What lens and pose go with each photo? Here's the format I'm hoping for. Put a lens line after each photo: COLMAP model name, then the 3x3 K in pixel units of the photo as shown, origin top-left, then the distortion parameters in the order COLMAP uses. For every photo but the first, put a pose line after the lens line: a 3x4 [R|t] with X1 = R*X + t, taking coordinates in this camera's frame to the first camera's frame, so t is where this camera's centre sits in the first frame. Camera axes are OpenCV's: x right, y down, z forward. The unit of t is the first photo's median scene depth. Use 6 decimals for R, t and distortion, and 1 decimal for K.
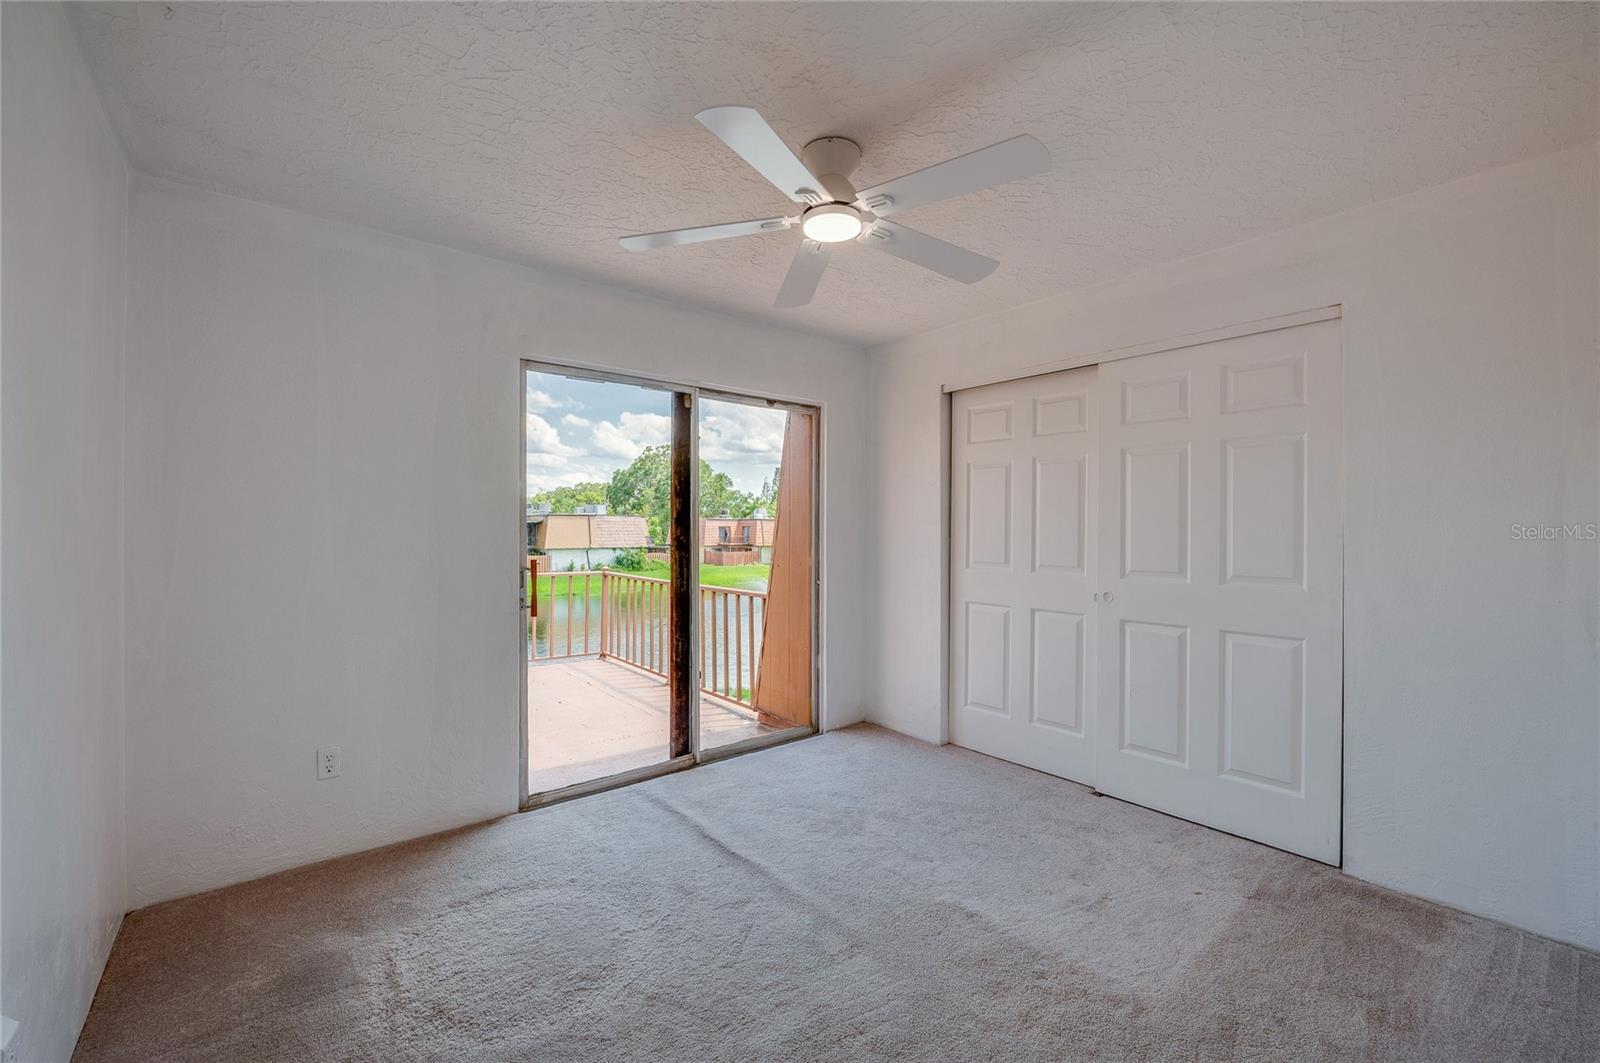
lens RADIAL K [[657.8, 0, 804.0], [0, 657.8, 511.2], [0, 0, 1]] dist [-0.021209, 0.000006]
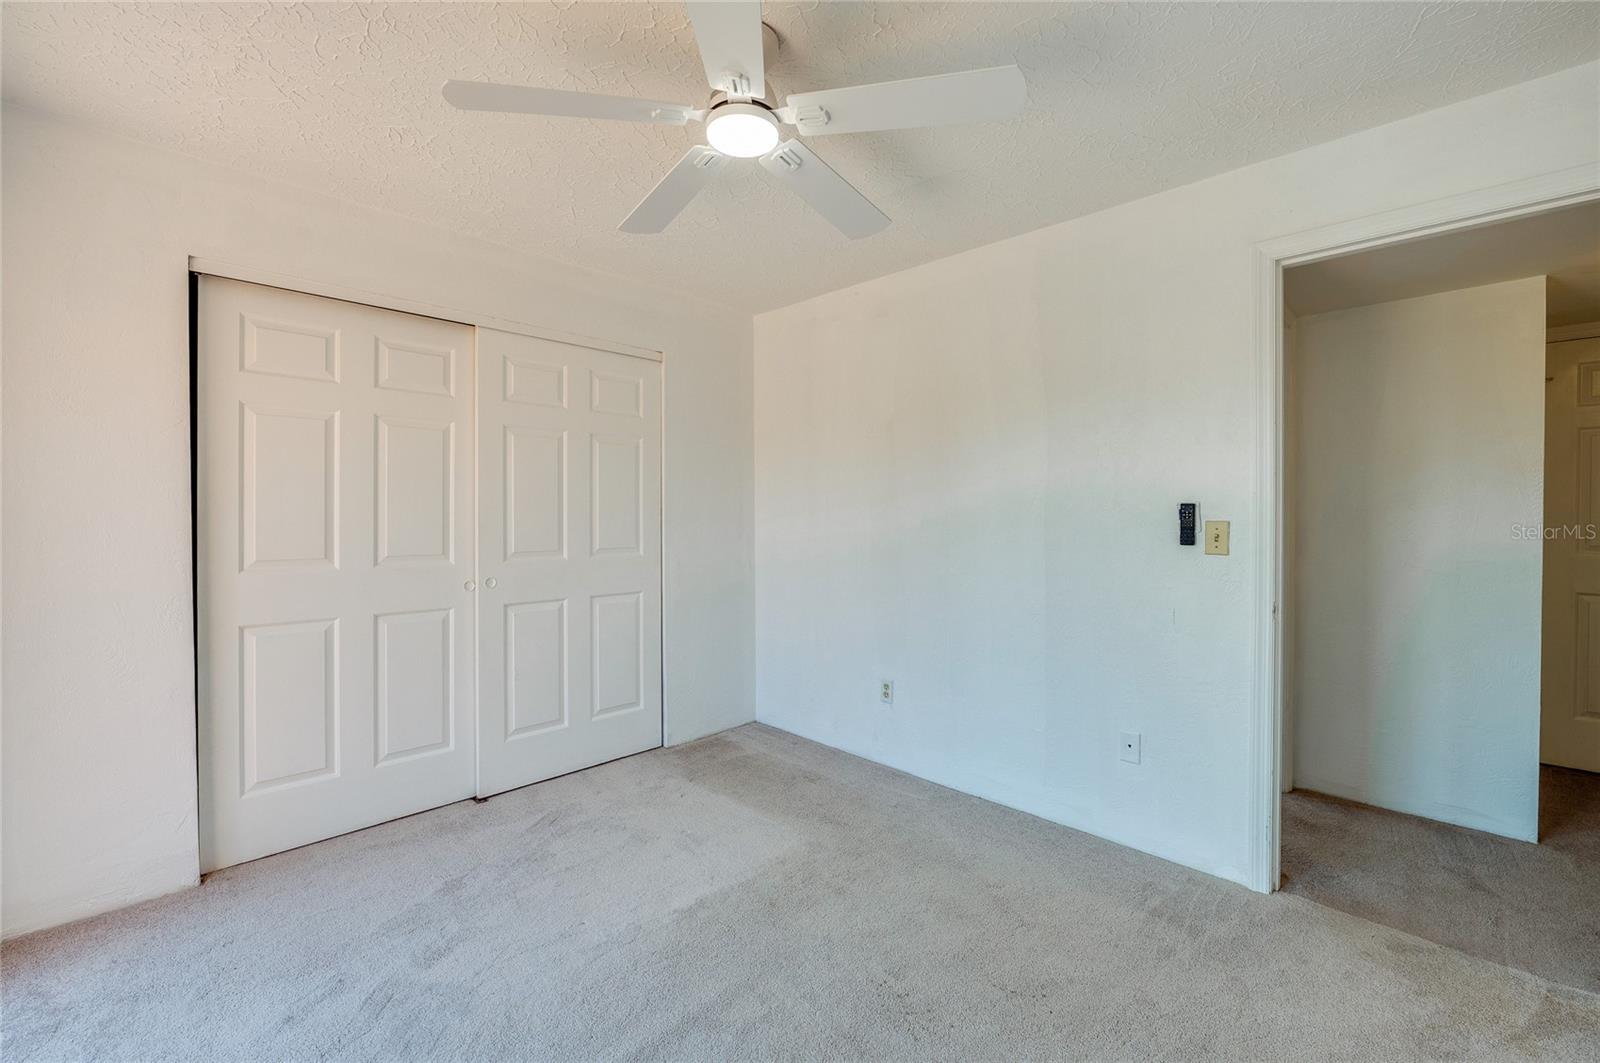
lens RADIAL K [[657.8, 0, 804.0], [0, 657.8, 511.2], [0, 0, 1]] dist [-0.021209, 0.000006]
pose [[-0.116362, -0.004063, 0.993199, -0.516756], [-0.032083, 0.999485, 0.000330, 0.014770], [-0.992689, -0.031826, -0.116432, 0.685525]]
